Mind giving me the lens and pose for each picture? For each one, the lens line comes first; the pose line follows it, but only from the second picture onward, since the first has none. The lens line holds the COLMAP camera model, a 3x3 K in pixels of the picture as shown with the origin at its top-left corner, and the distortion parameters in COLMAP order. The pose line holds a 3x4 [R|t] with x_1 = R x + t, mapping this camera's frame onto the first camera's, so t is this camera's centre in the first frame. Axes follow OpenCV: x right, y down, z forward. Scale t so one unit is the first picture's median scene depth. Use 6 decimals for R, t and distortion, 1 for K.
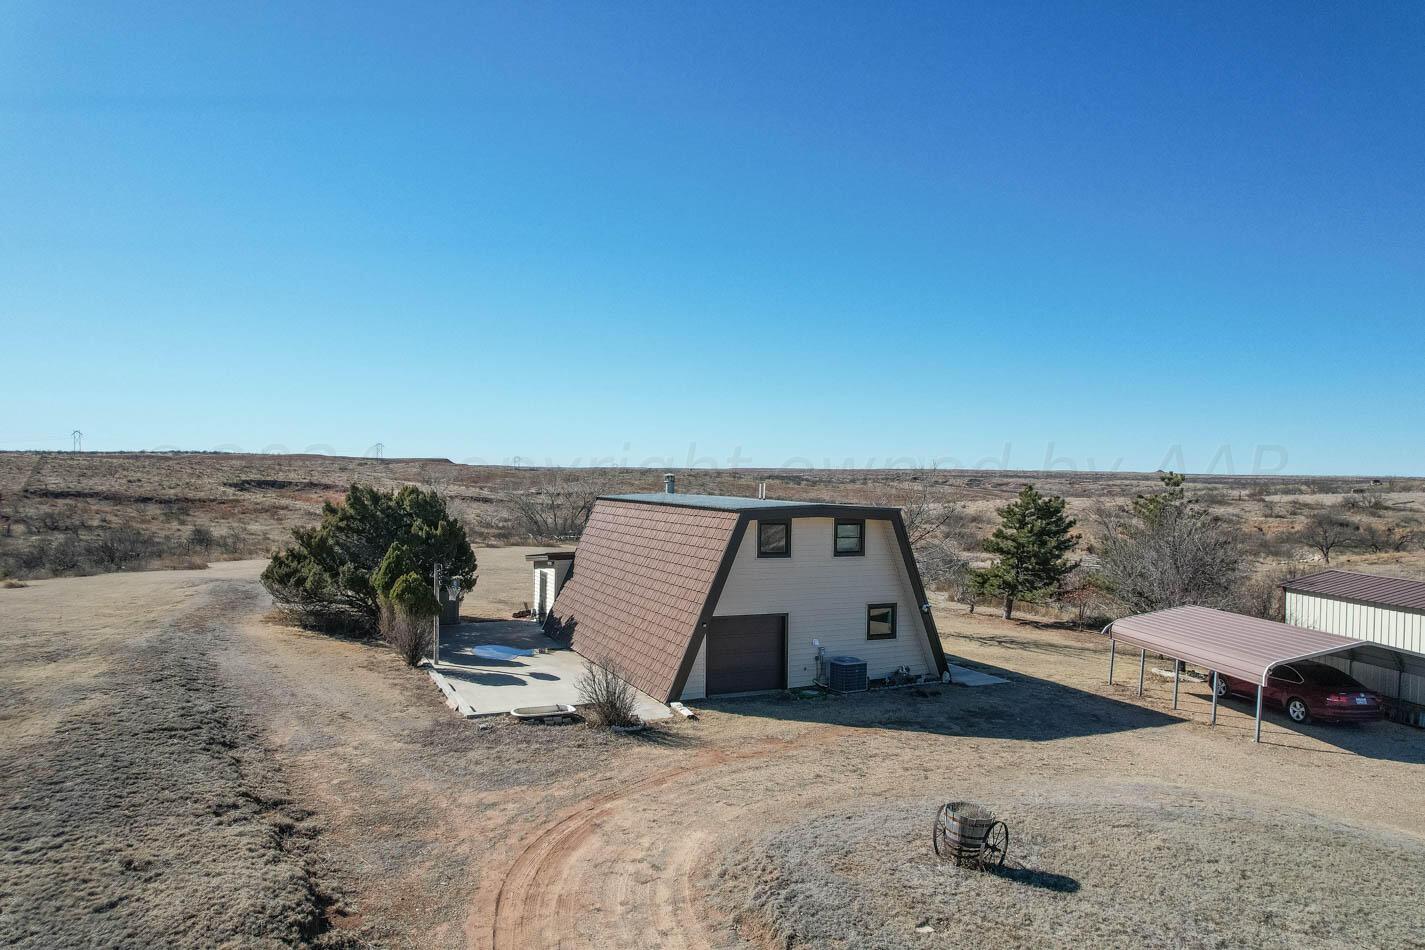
lens RADIAL K [[912.0, 0, 716.6], [0, 912.0, 476.4], [0, 0, 1]] dist [-0.079166, 0.069789]
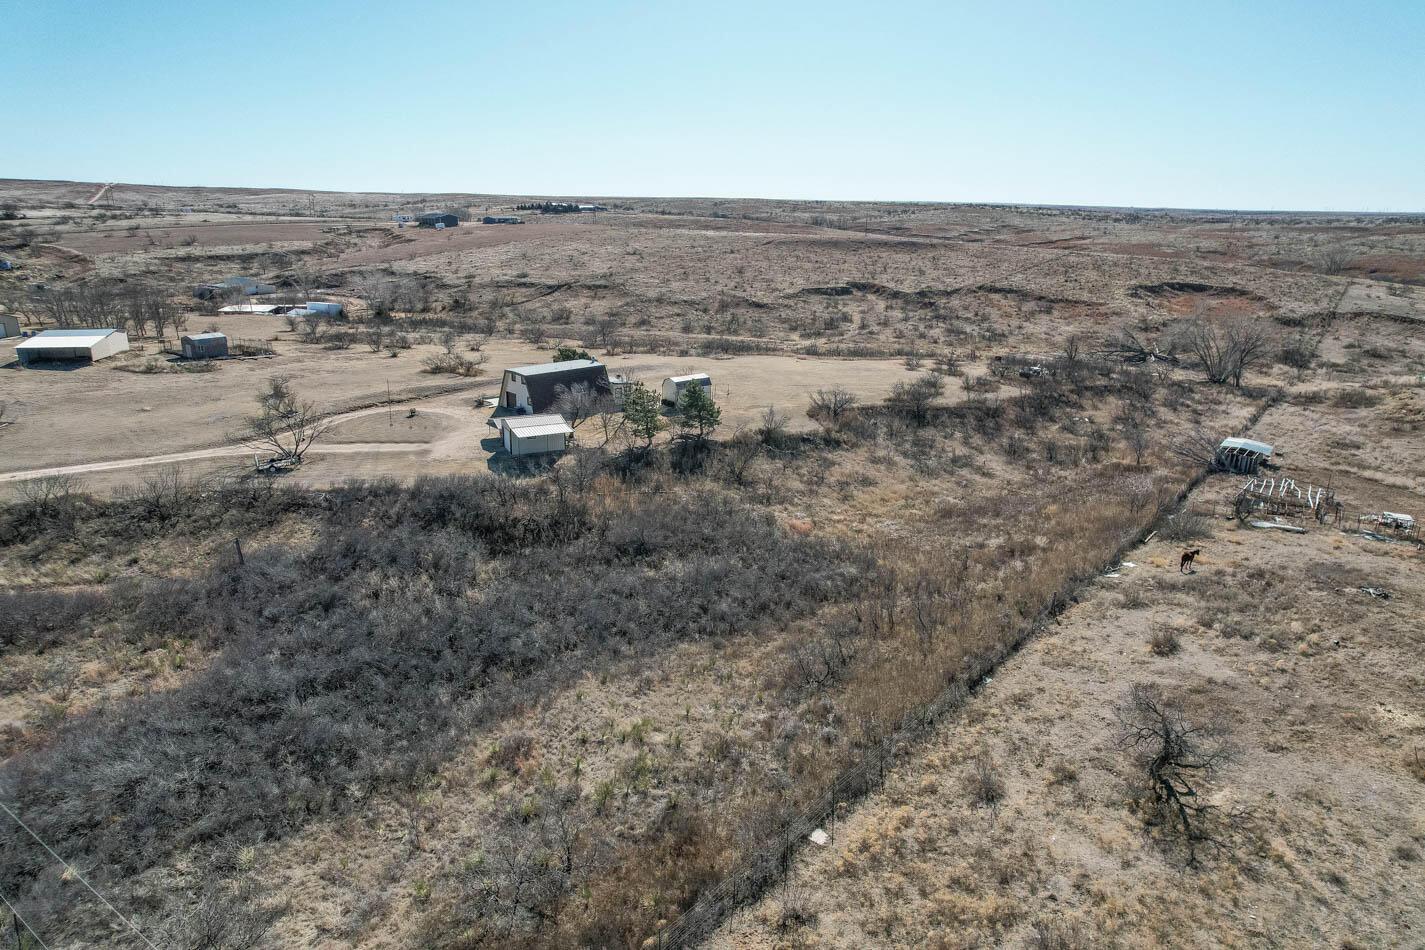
lens RADIAL K [[912.0, 0, 715.9], [0, 912.0, 474.3], [0, 0, 1]] dist [-0.079166, 0.069789]
pose [[0.305742, 0.262363, -0.915253, 0.607533], [-0.011232, 0.962211, 0.272072, -0.093103], [0.952048, -0.072904, 0.297136, 0.080625]]
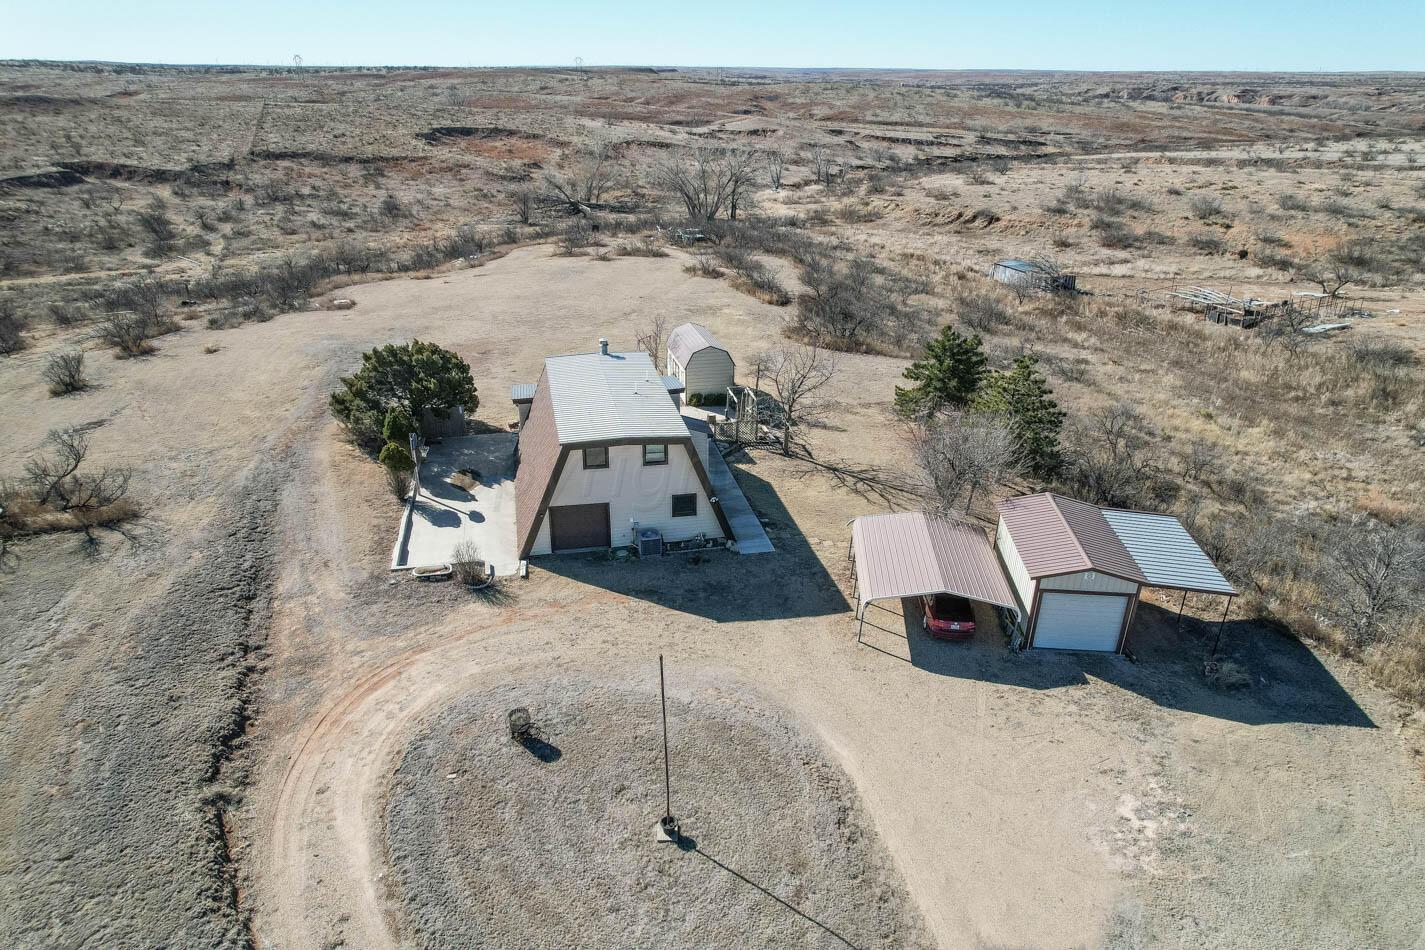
lens RADIAL K [[912.0, 0, 716.3], [0, 912.0, 482.6], [0, 0, 1]] dist [-0.079166, 0.069789]
pose [[0.973183, 0.089316, -0.211984, 0.075712], [0.005878, 0.911585, 0.411069, -0.065986], [0.229957, -0.401292, 0.886614, -0.035457]]
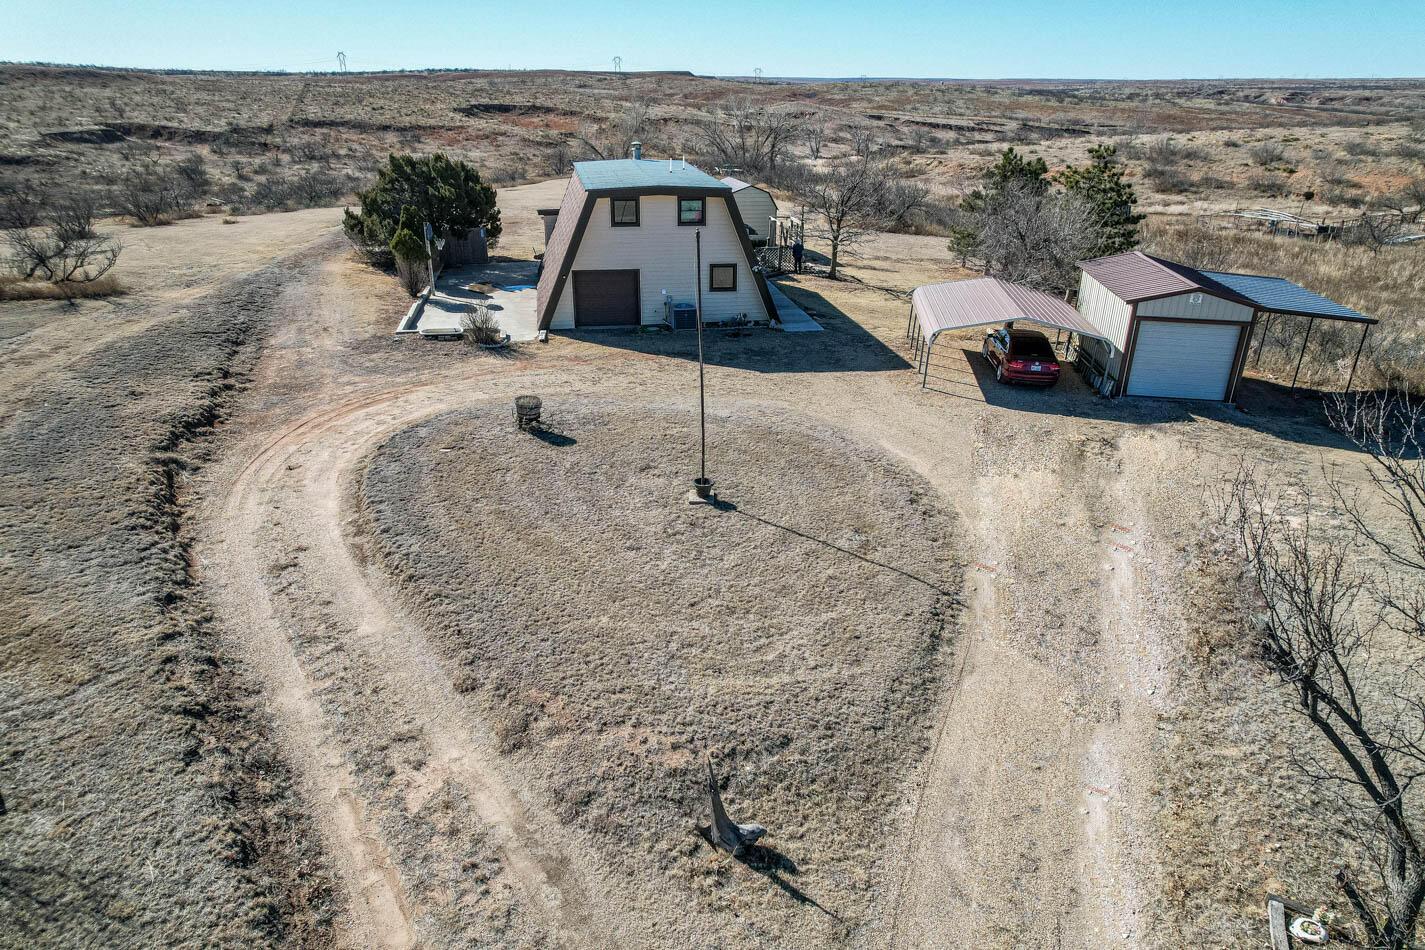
lens RADIAL K [[912.0, 0, 716.3], [0, 912.0, 483.3], [0, 0, 1]] dist [-0.079166, 0.069789]
pose [[0.963617, 0.099302, -0.248155, 0.073938], [0.008957, 0.915906, 0.401293, -0.012775], [0.267136, -0.388916, 0.881693, -0.035387]]
